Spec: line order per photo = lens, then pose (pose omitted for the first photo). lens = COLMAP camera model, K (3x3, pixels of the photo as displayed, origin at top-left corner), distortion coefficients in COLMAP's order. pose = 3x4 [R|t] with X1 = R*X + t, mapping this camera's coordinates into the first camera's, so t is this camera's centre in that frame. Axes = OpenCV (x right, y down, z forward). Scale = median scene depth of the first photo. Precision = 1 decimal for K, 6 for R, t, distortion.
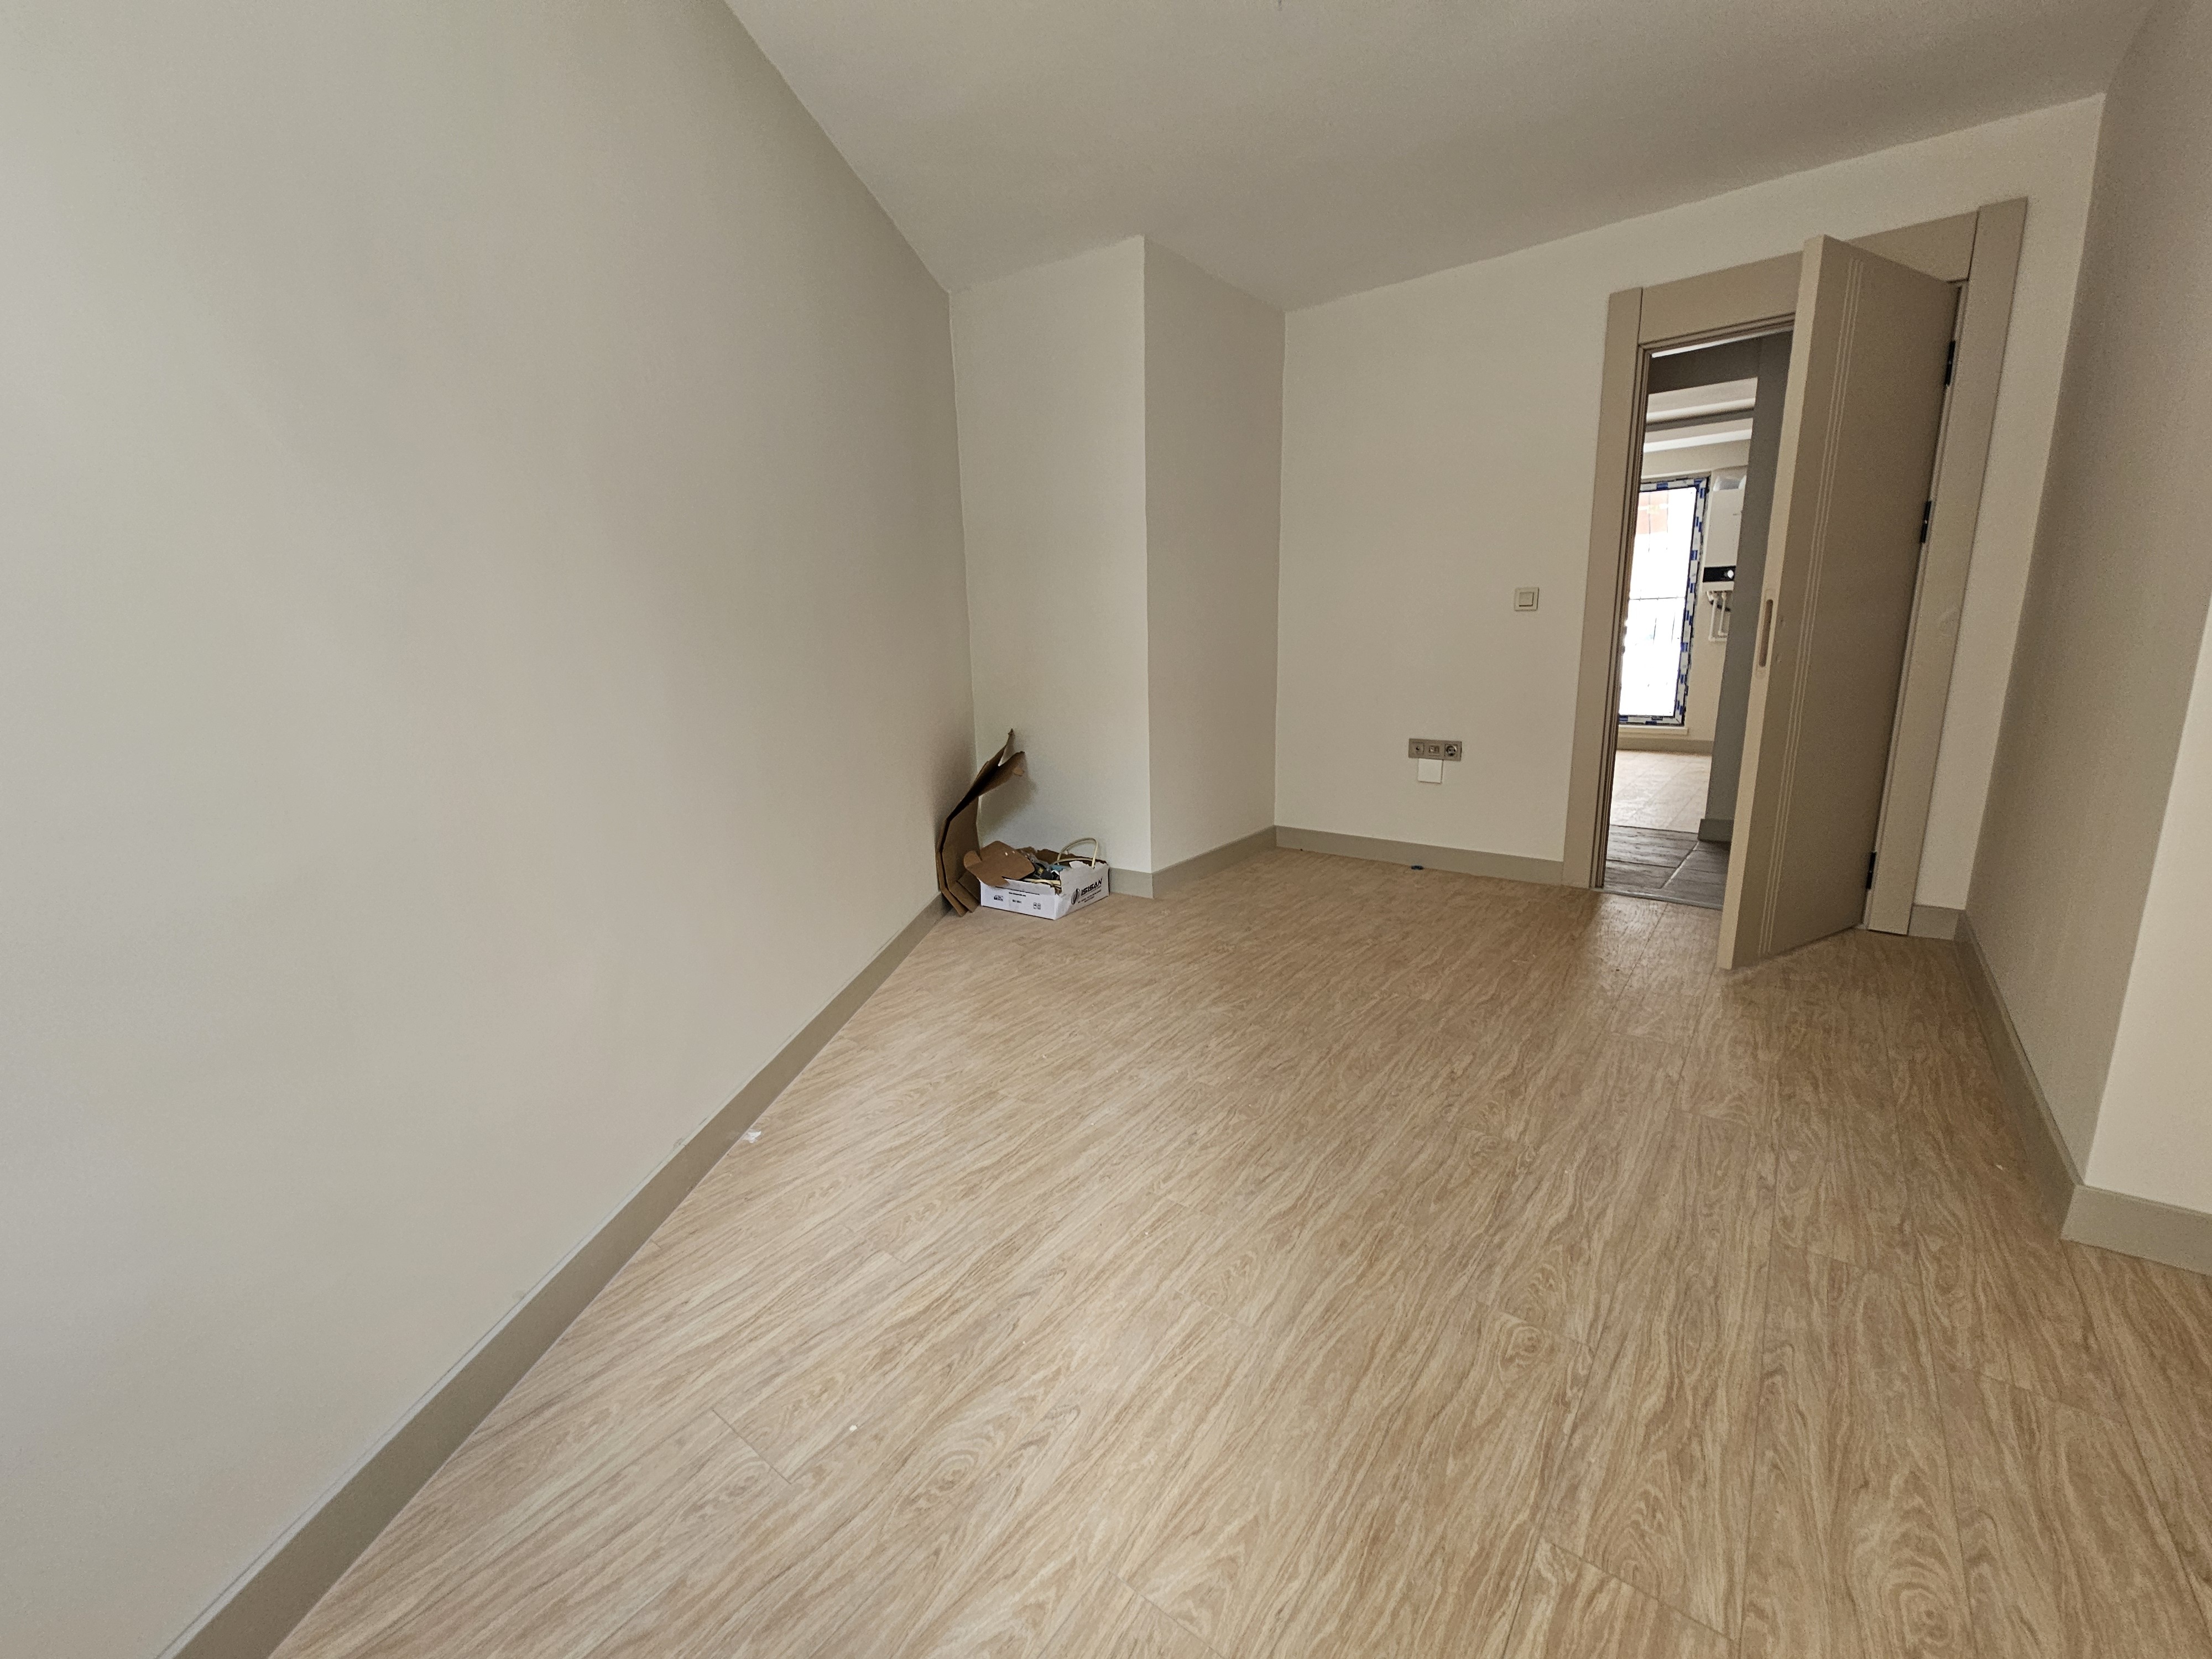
lens RADIAL K [[902.3, 0, 1091.5], [0, 902.3, 835.9], [0, 0, 1]] dist [-0.006584, 0.002203]
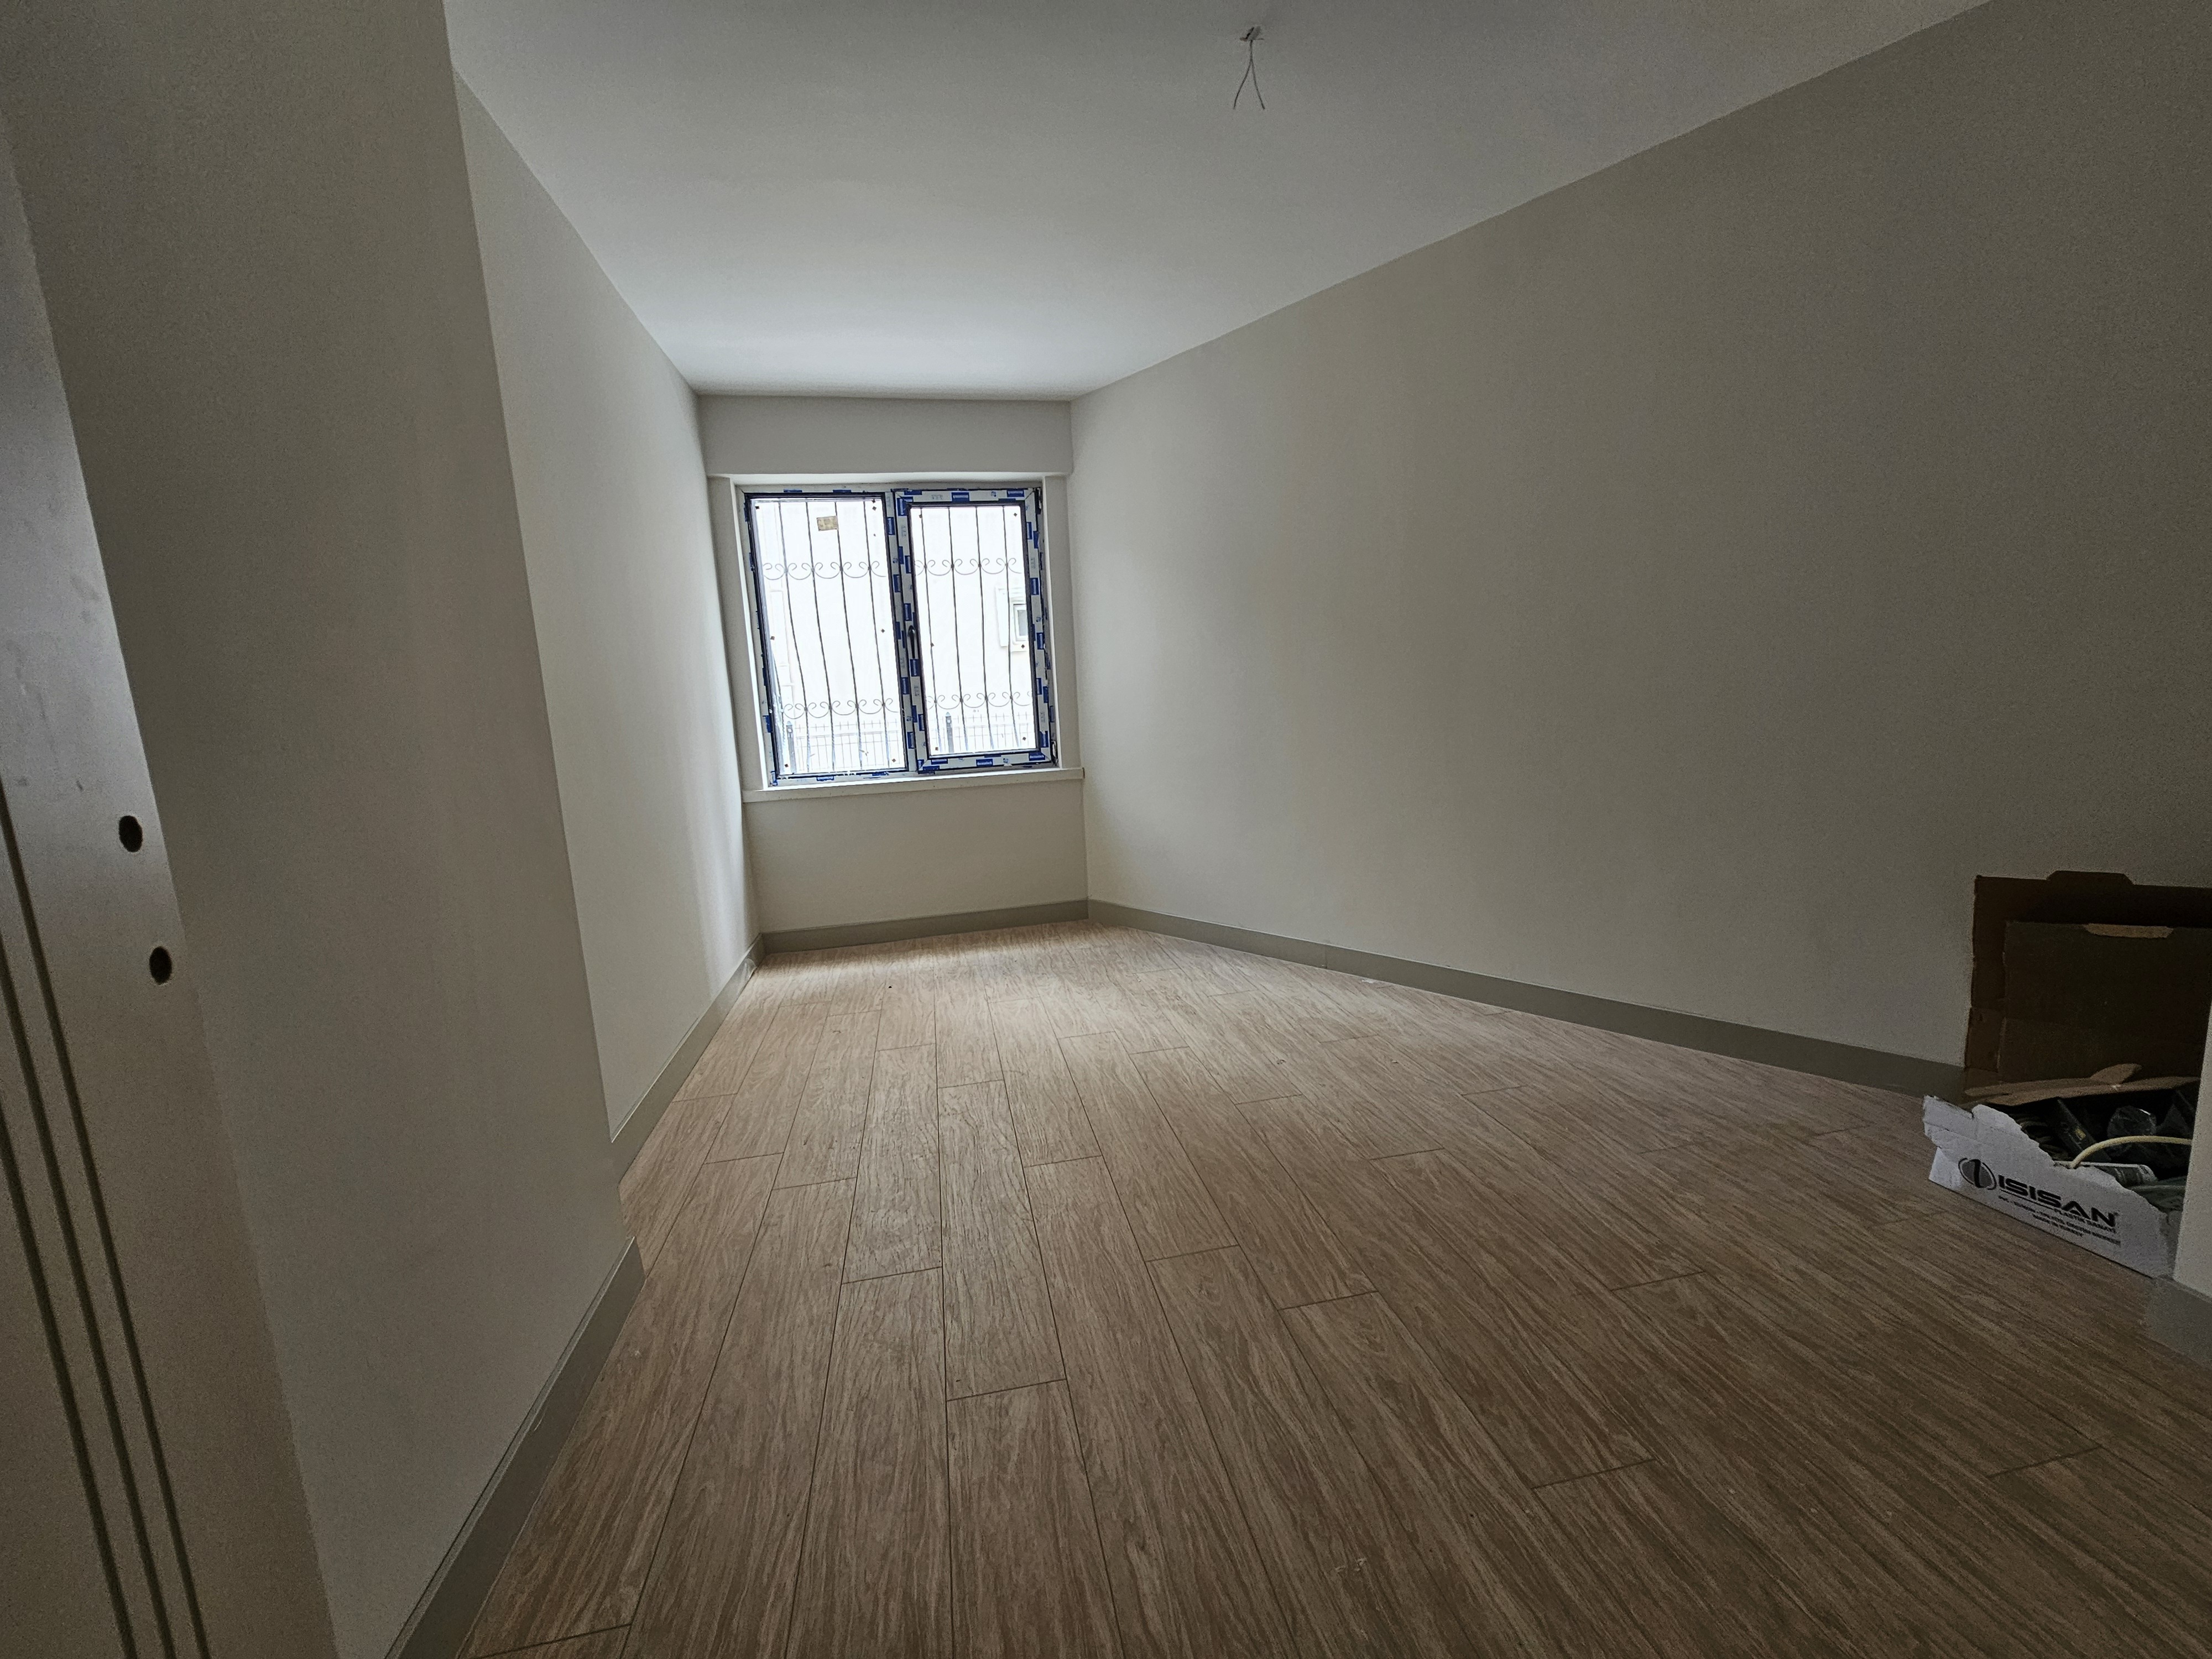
lens RADIAL K [[902.3, 0, 1089.6], [0, 902.3, 825.4], [0, 0, 1]] dist [-0.006584, 0.002203]
pose [[-0.660335, 0.172615, -0.730864, 0.956173], [-0.086217, 0.949364, 0.302117, -0.336874], [0.746006, 0.262511, -0.612016, 1.310082]]
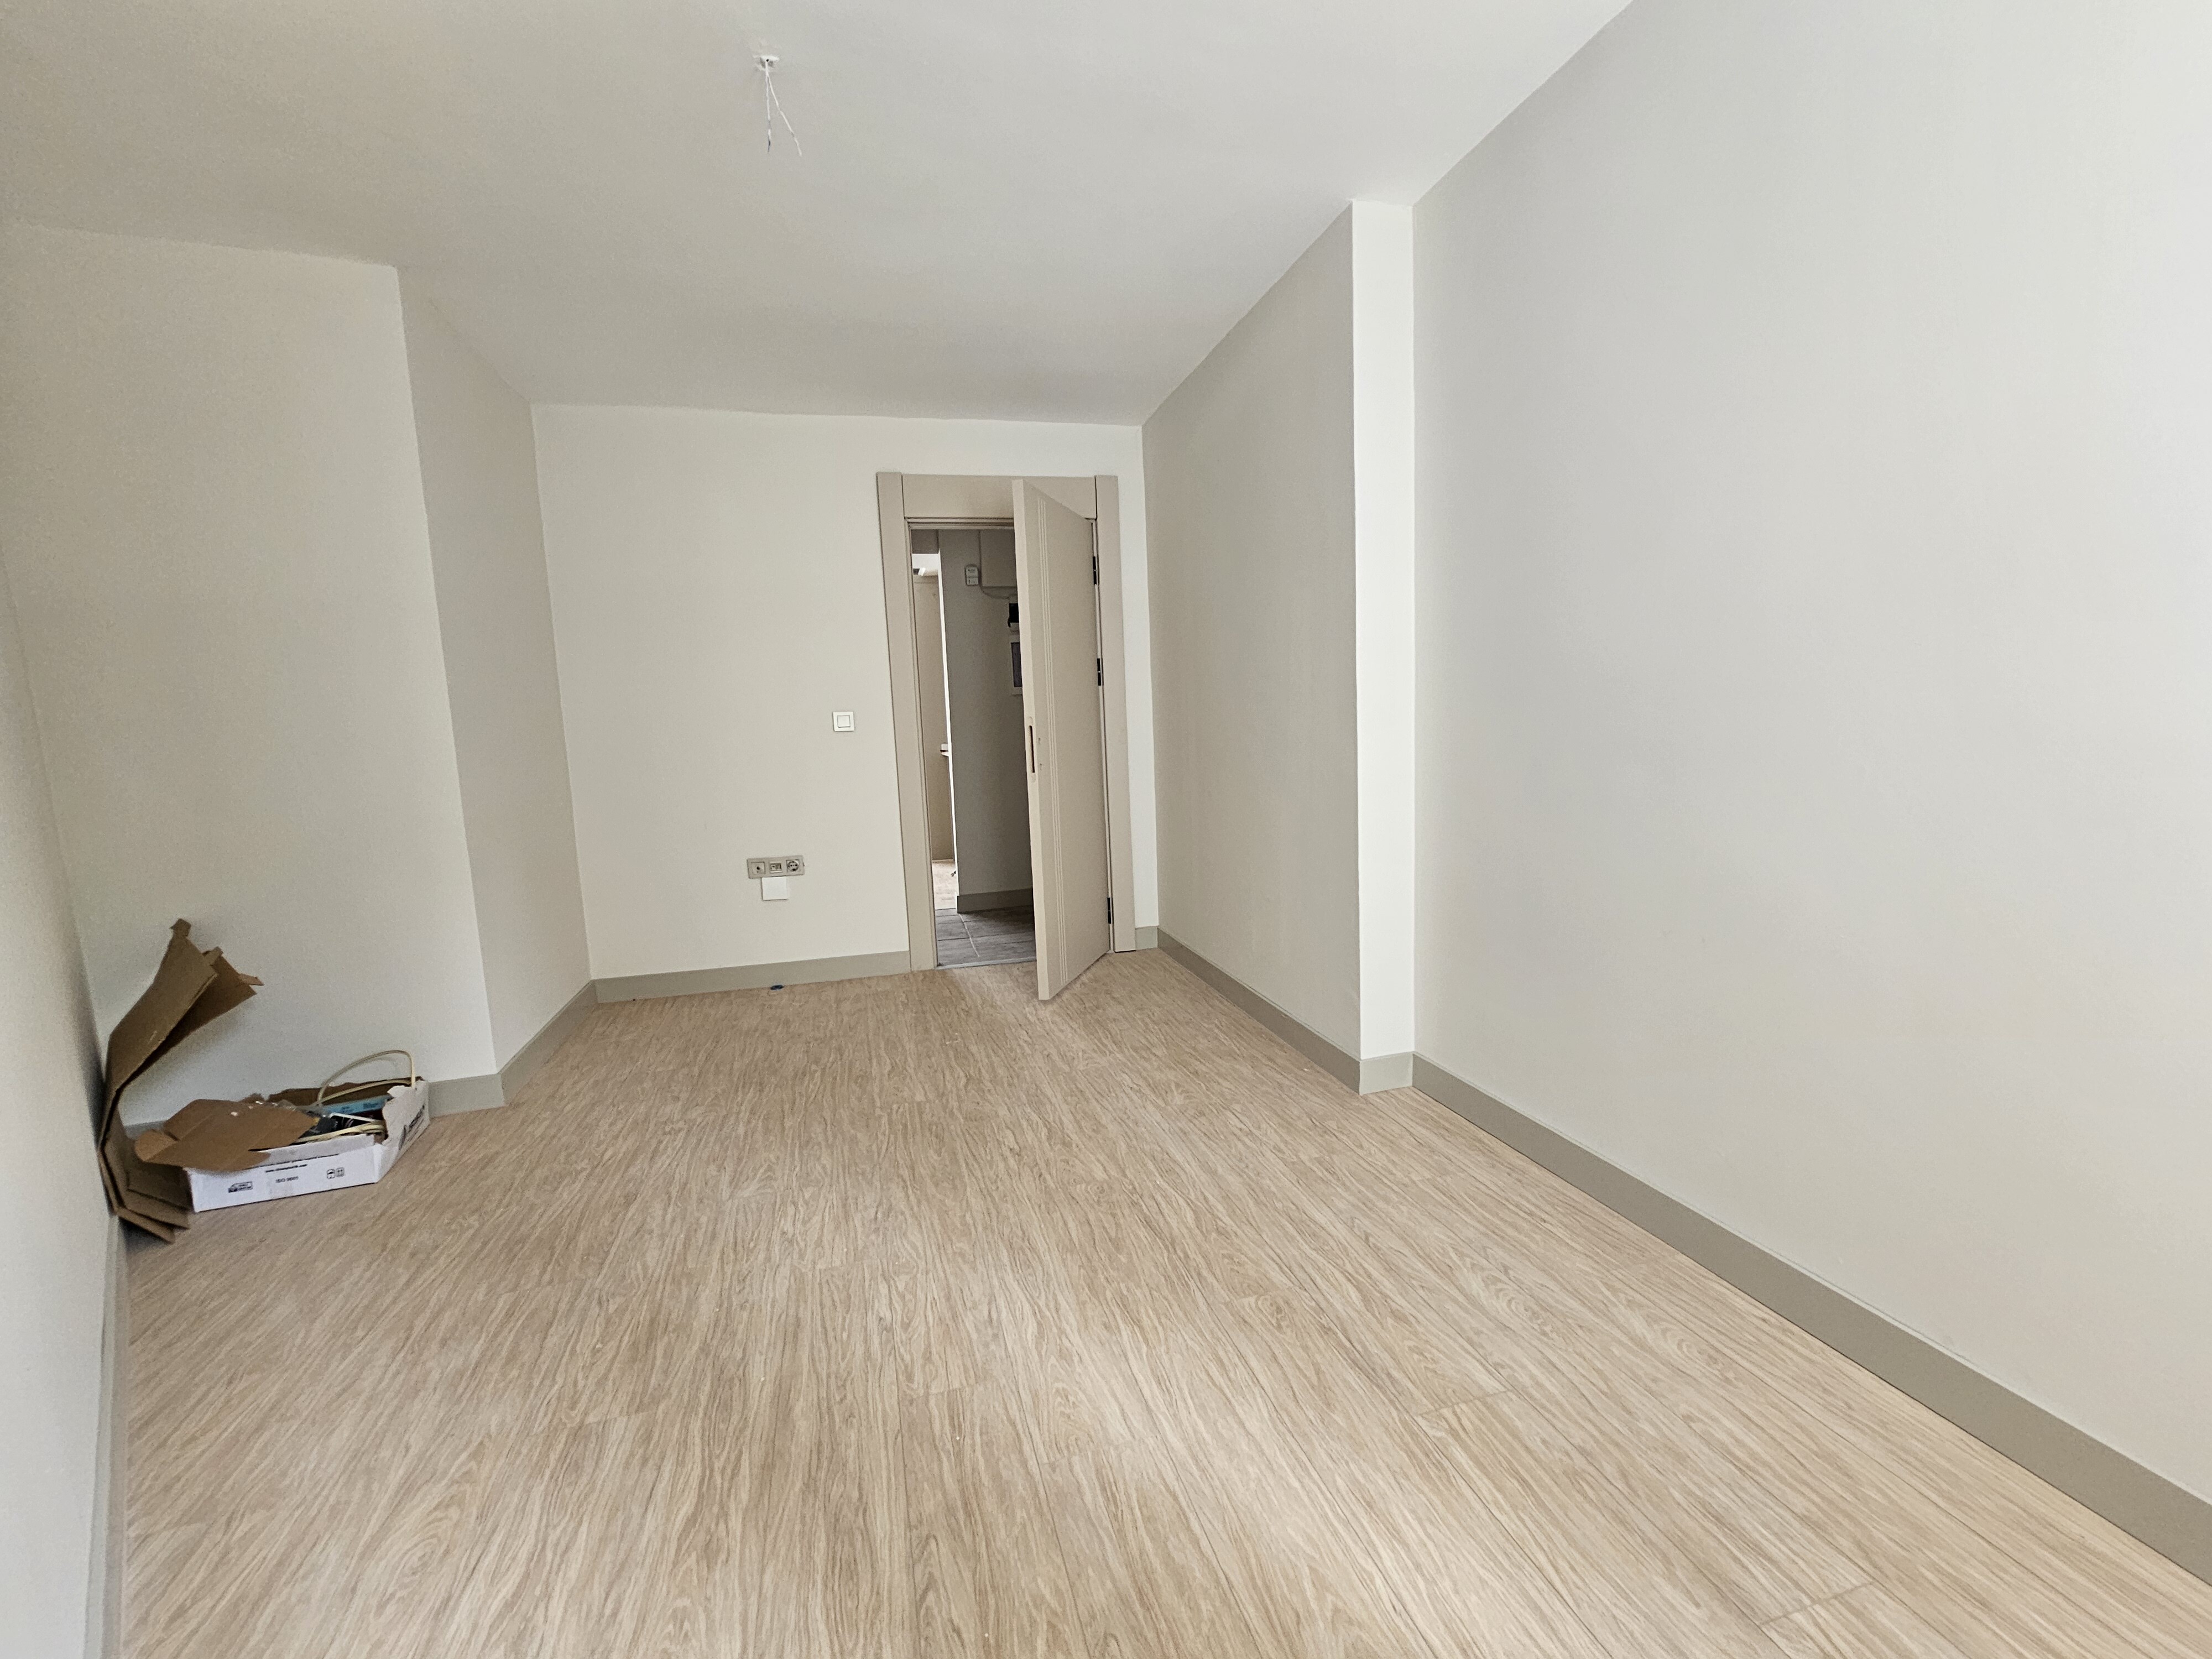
lens RADIAL K [[902.3, 0, 1097.1], [0, 902.3, 836.2], [0, 0, 1]] dist [-0.006584, 0.002203]
pose [[0.589276, -0.097371, 0.802043, -0.347169], [0.196261, 0.980228, -0.025193, -0.055809], [-0.783731, 0.172256, 0.596735, 0.191405]]
